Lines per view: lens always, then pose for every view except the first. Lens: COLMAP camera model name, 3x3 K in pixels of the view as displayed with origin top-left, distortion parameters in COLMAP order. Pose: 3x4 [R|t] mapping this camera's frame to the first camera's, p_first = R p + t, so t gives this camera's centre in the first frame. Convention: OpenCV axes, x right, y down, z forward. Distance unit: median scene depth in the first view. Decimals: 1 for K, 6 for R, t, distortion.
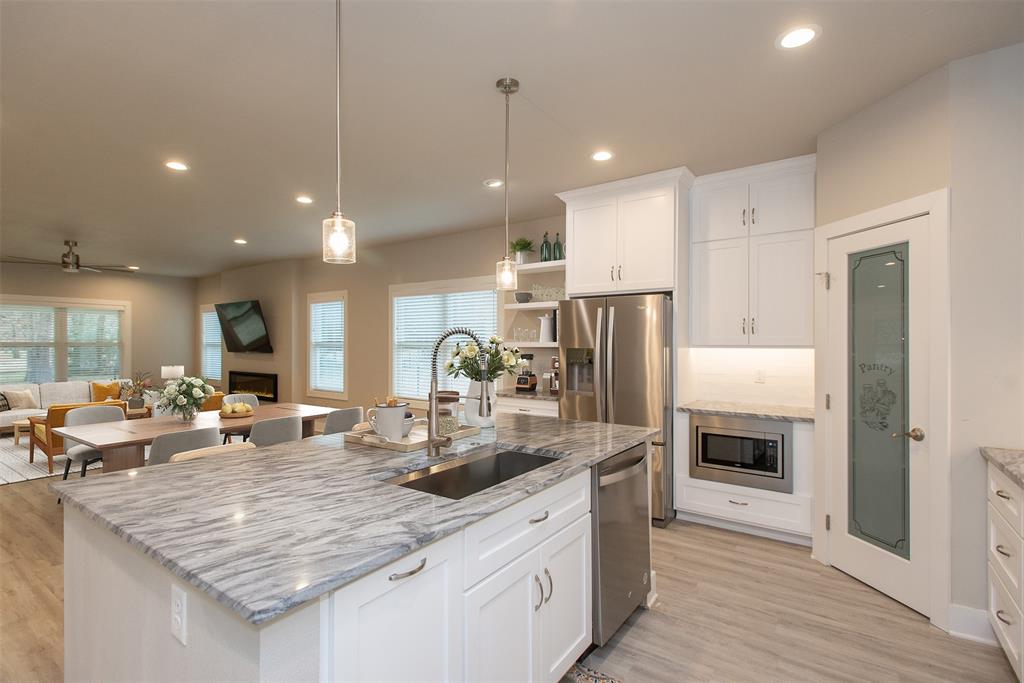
lens RADIAL K [[481.9, 0, 511.1], [0, 481.9, 342.6], [0, 0, 1]] dist [0.009192, -0.001853]
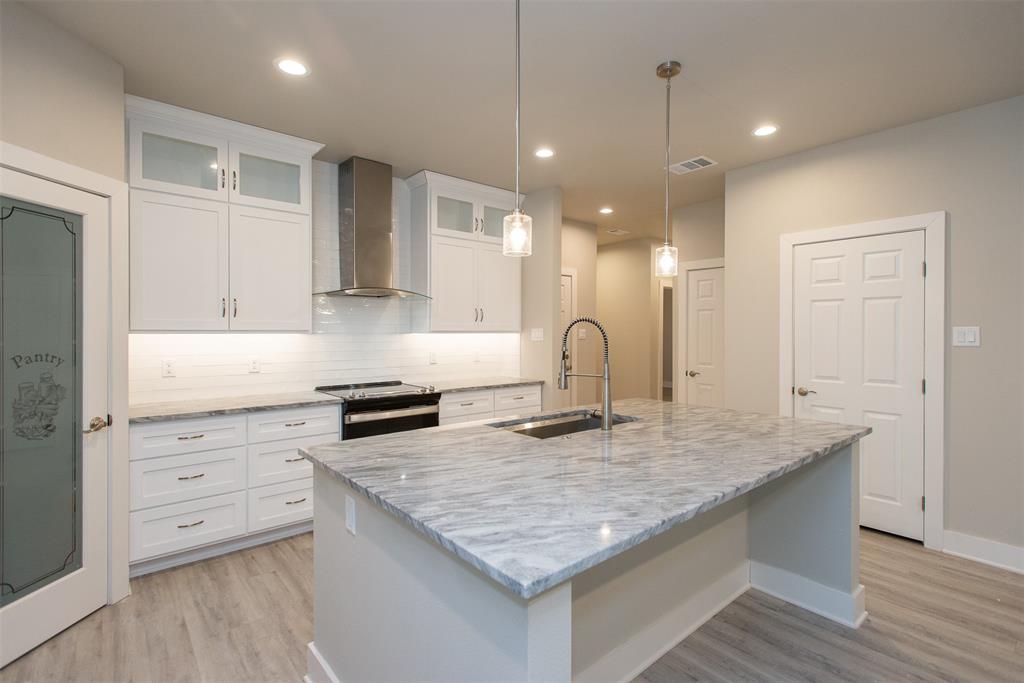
lens RADIAL K [[481.9, 0, 487.7], [0, 481.9, 336.3], [0, 0, 1]] dist [0.009192, -0.001853]
pose [[-0.954336, -0.006493, 0.298666, -0.127840], [-0.004937, 0.999970, 0.005963, 0.005771], [-0.298696, 0.004216, -0.954339, 1.209945]]
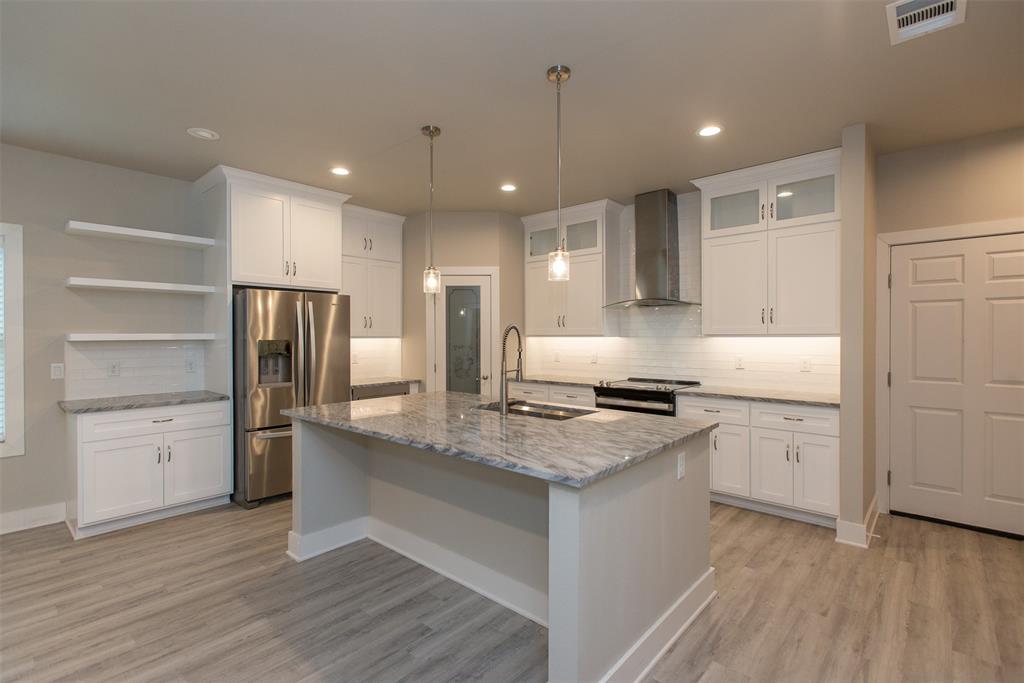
lens RADIAL K [[457.7, 0, 514.2], [0, 457.7, 341.4], [0, 0, 1]] dist [0.006799, -0.000547]
pose [[0.124034, -0.014591, 0.992171, -0.833076], [-0.000361, 0.999891, 0.014750, 0.000814], [-0.992278, -0.002188, 0.124015, 0.447879]]
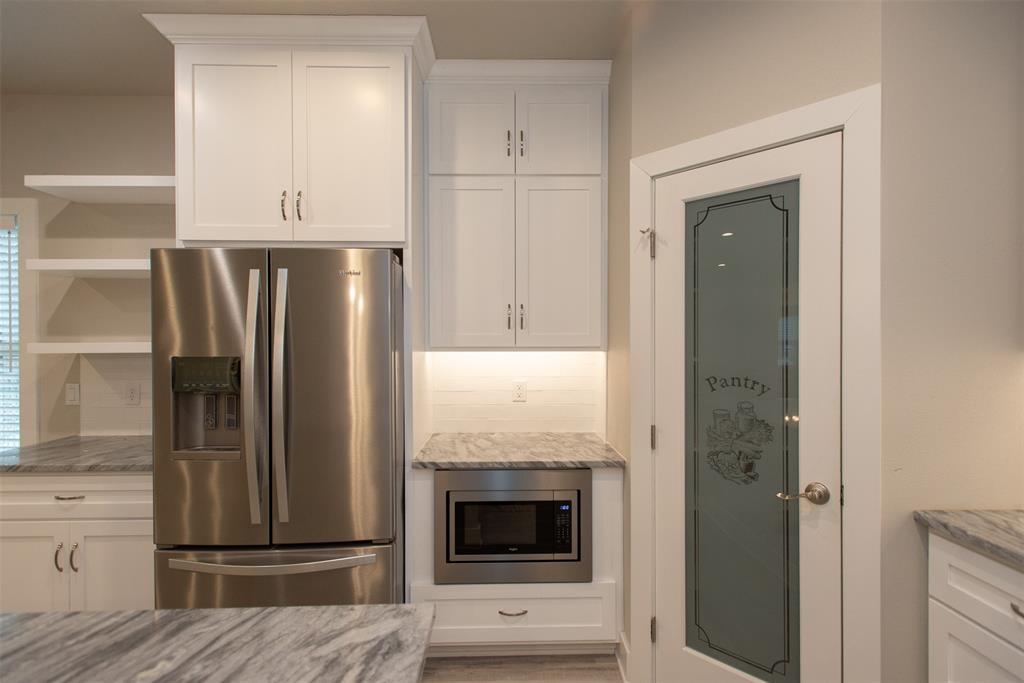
lens RADIAL K [[481.9, 0, 507.9], [0, 481.9, 346.2], [0, 0, 1]] dist [0.009192, -0.001853]
pose [[0.807364, -0.009083, 0.589984, 0.117584], [0.002220, 0.999921, 0.012356, -0.003441], [-0.590050, -0.008666, 0.807320, 0.532251]]
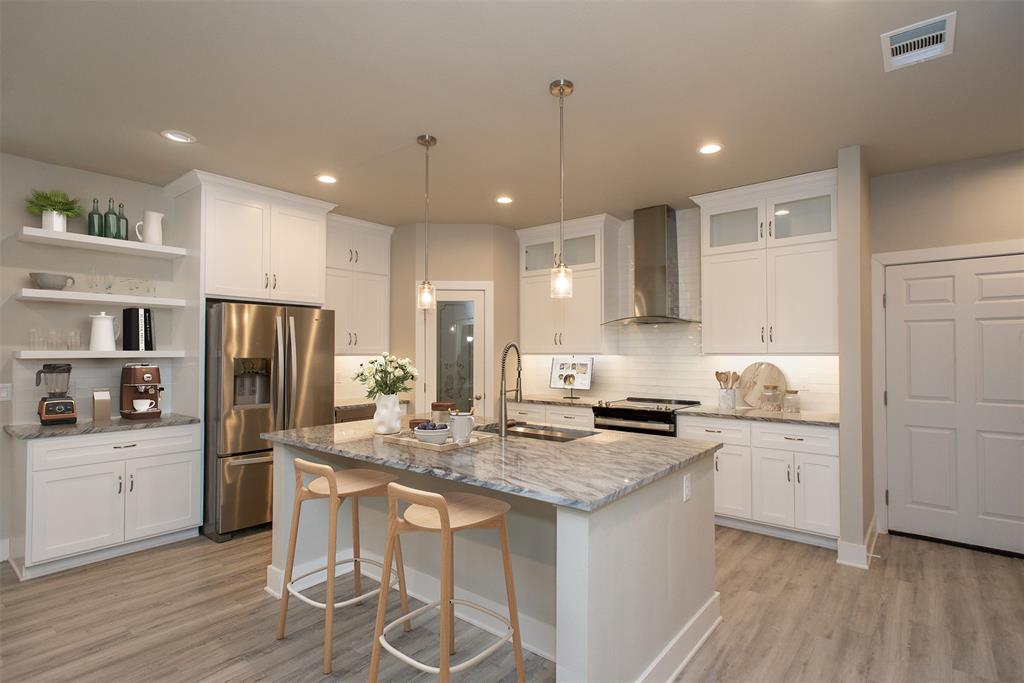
lens RADIAL K [[481.9, 0, 531.8], [0, 481.9, 348.3], [0, 0, 1]] dist [0.009192, -0.001853]
pose [[0.065651, 0.007926, 0.997811, -0.845236], [-0.003126, 0.999965, -0.007737, -0.000961], [-0.997838, -0.002611, 0.065674, 0.462836]]
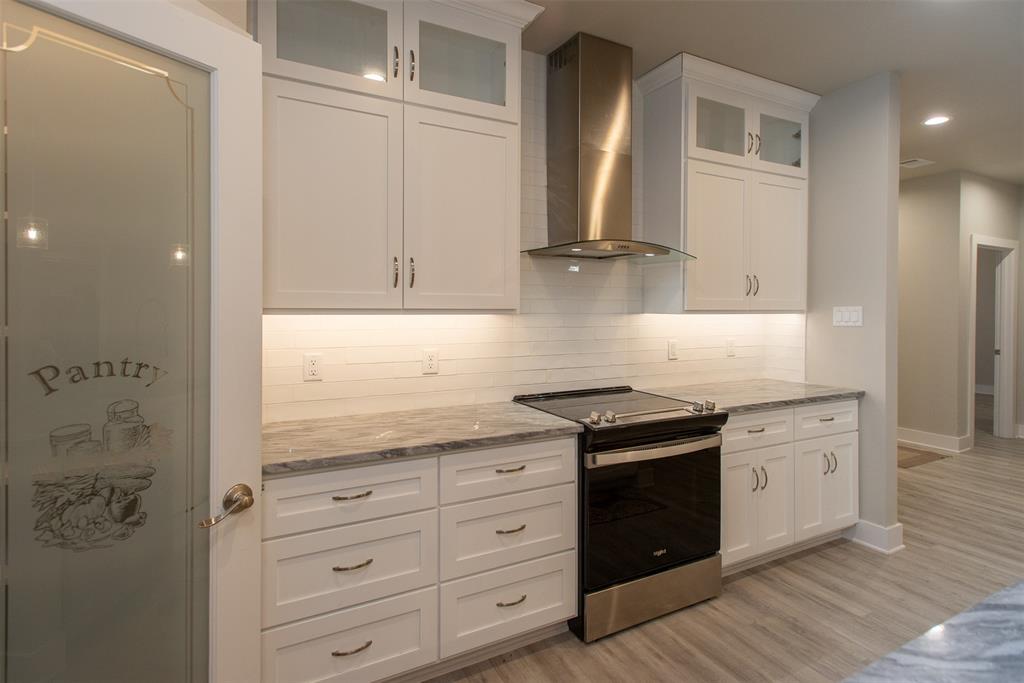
lens RADIAL K [[481.9, 0, 508.4], [0, 481.9, 314.5], [0, 0, 1]] dist [0.009192, -0.001853]
pose [[-0.885944, -0.007081, 0.463737, 0.256373], [-0.005604, 0.999974, 0.004564, 0.005356], [-0.463758, 0.001445, -0.885961, 0.915256]]
